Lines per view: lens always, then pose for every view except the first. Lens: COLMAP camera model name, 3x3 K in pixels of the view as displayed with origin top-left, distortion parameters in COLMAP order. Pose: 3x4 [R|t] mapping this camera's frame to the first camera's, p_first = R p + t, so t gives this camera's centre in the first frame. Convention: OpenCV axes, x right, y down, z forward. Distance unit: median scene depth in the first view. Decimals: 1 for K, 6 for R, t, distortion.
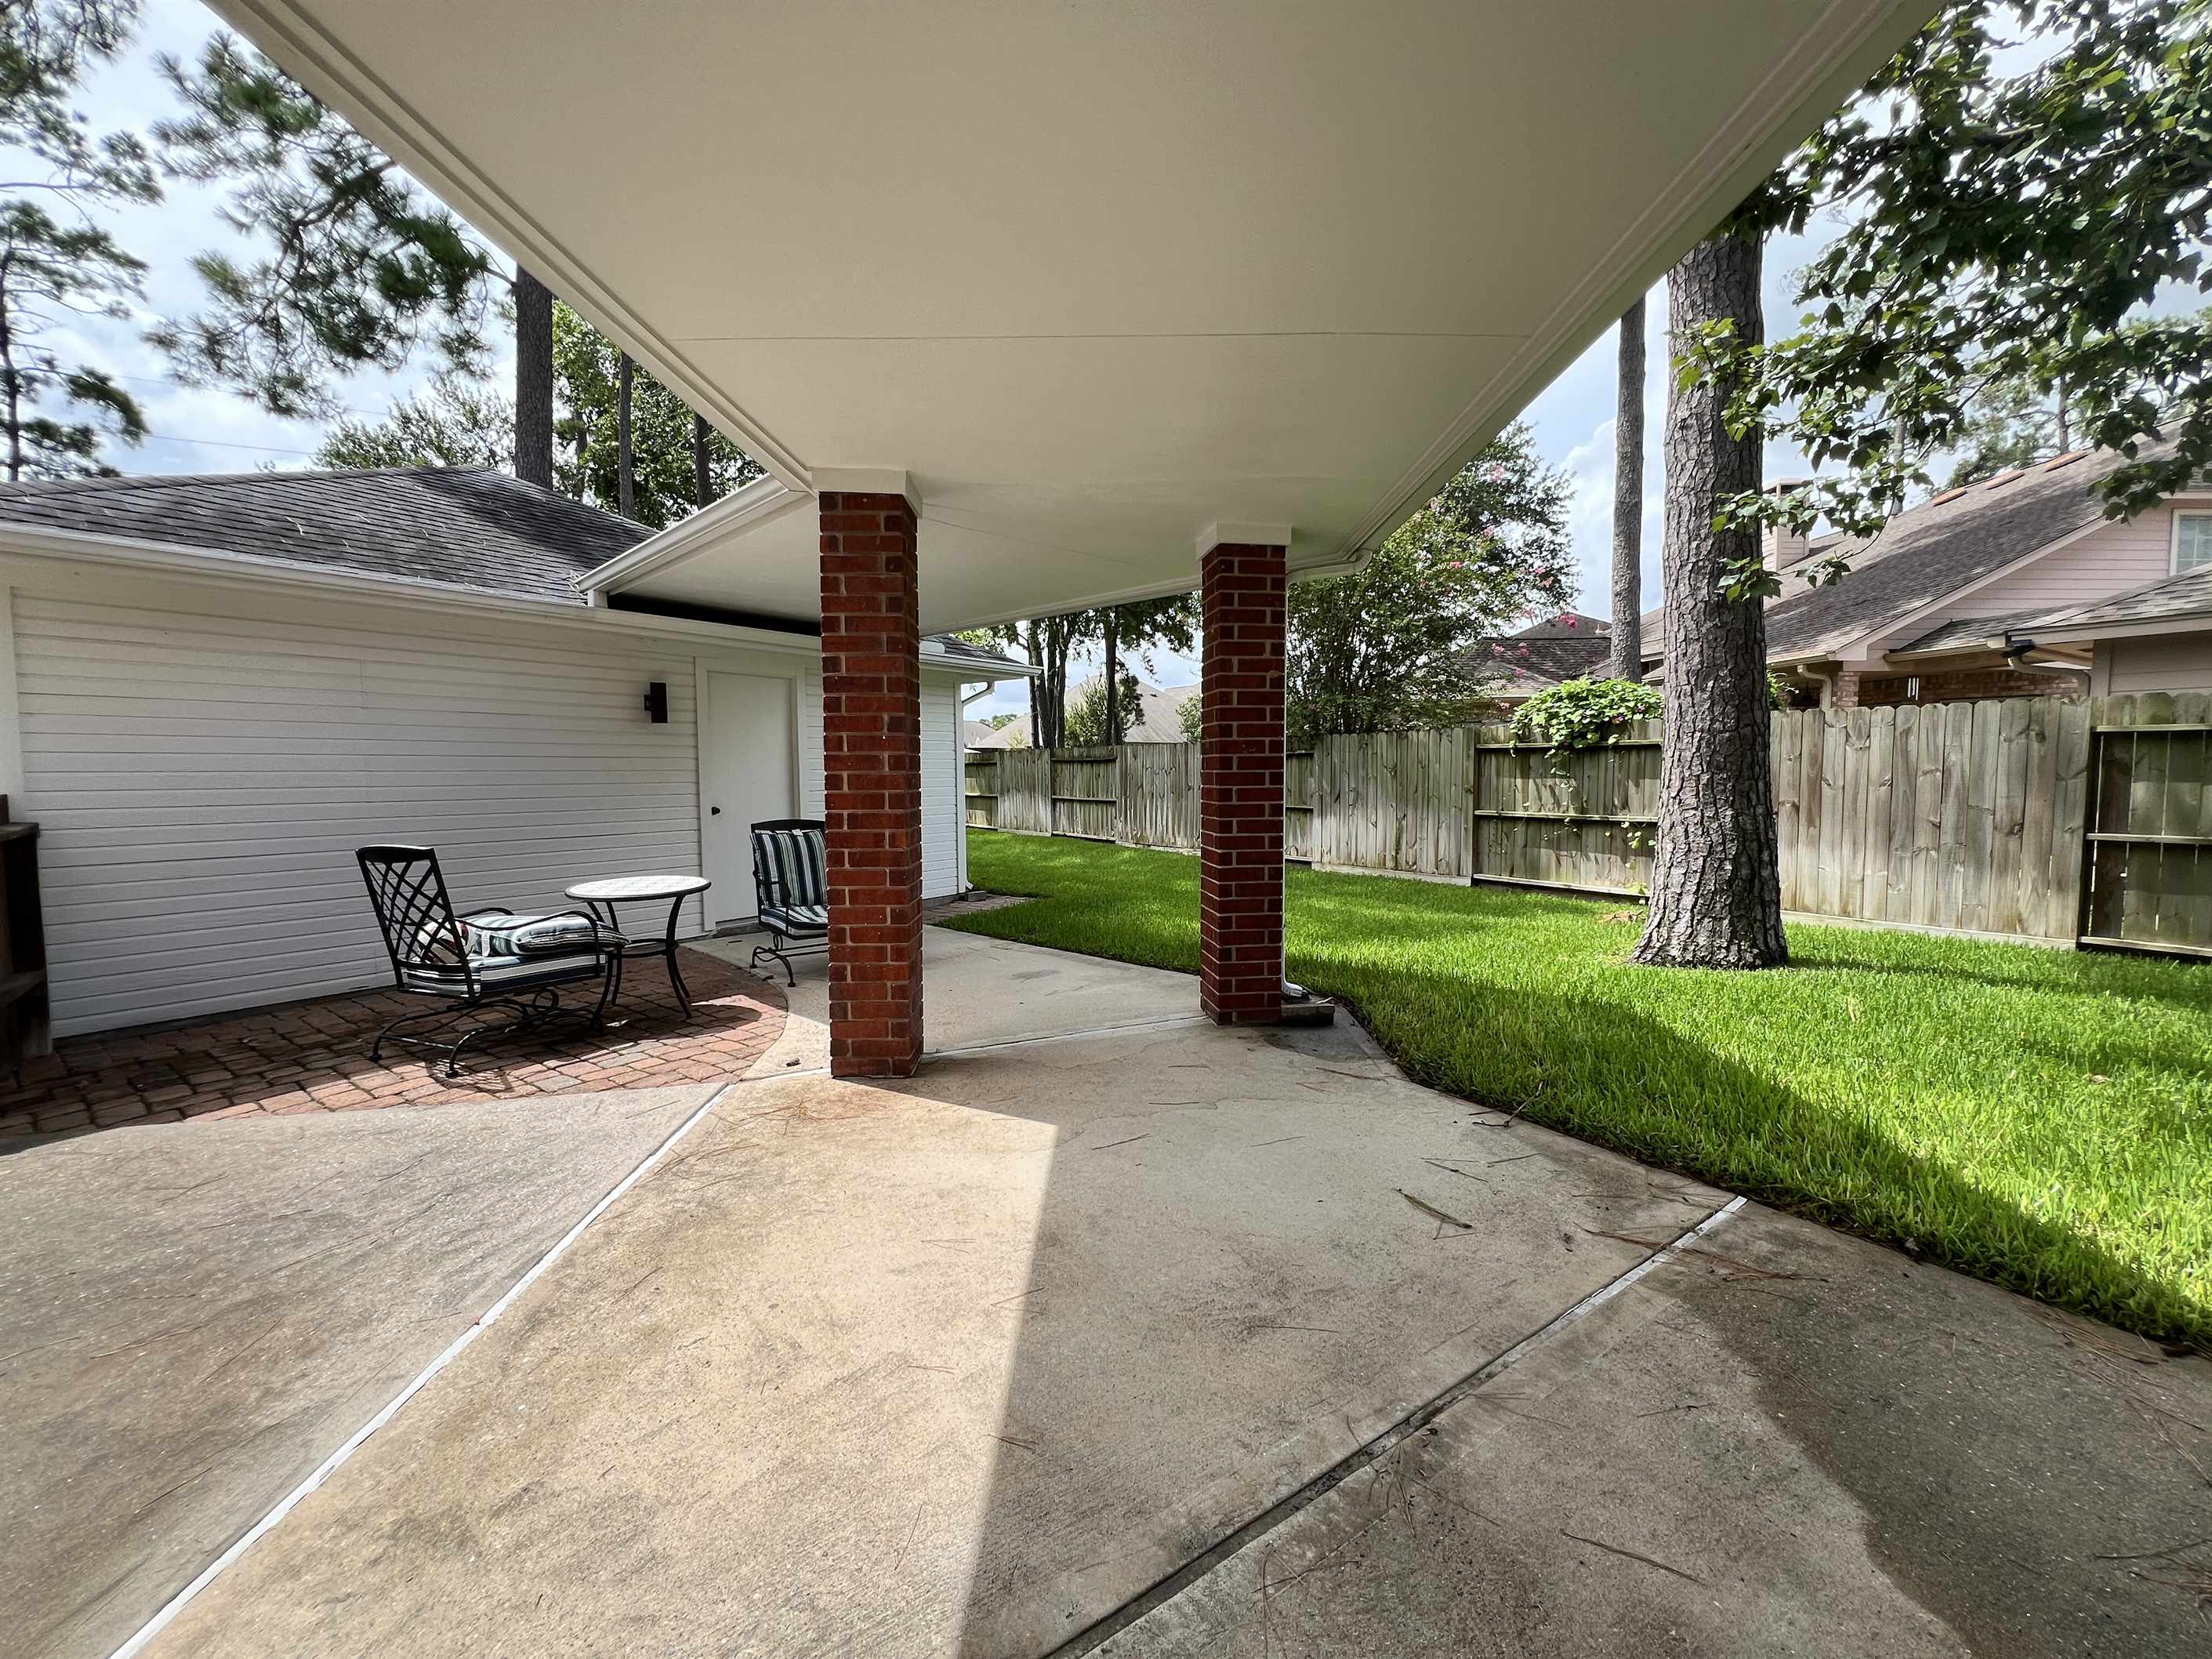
lens RADIAL K [[888.8, 0, 1101.4], [0, 888.8, 830.7], [0, 0, 1]] dist [-0.001349, 0.000812]
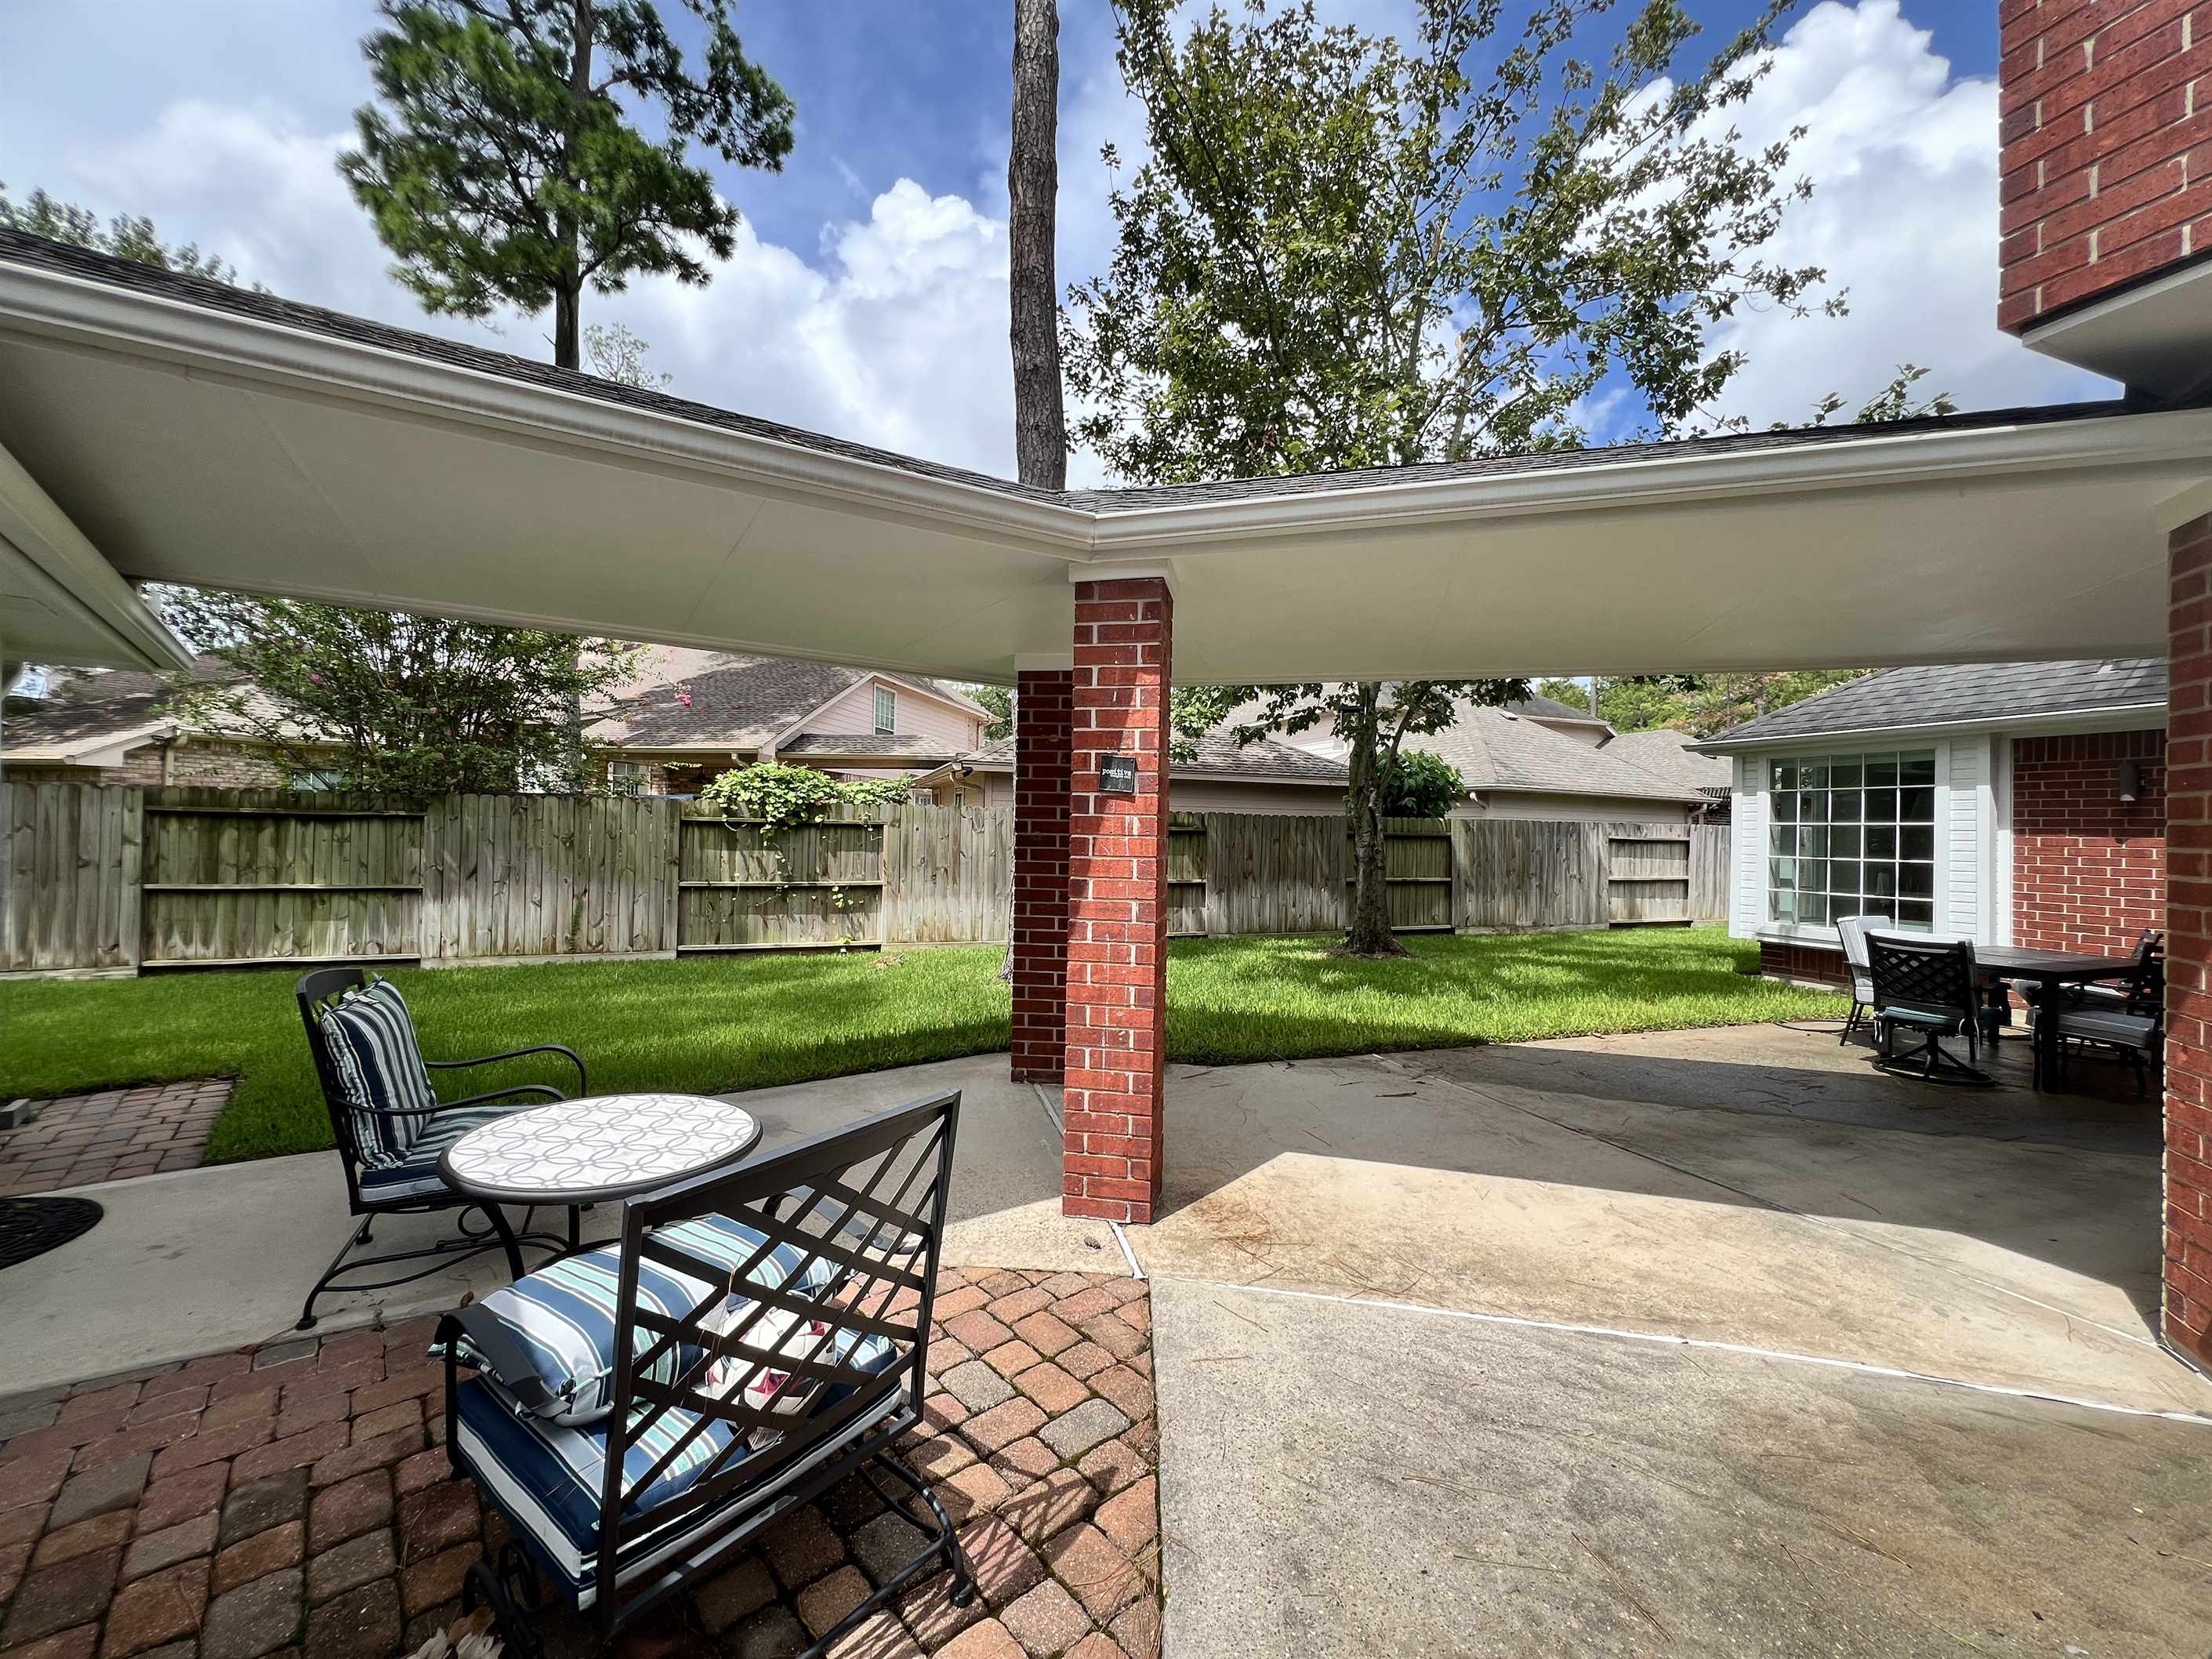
lens RADIAL K [[888.8, 0, 1100.6], [0, 888.8, 838.8], [0, 0, 1]] dist [-0.001349, 0.000812]
pose [[0.220872, 0.003255, 0.975297, -0.514458], [0.046067, 0.998843, -0.013766, -0.041235], [-0.974214, 0.047970, 0.220466, 0.366017]]
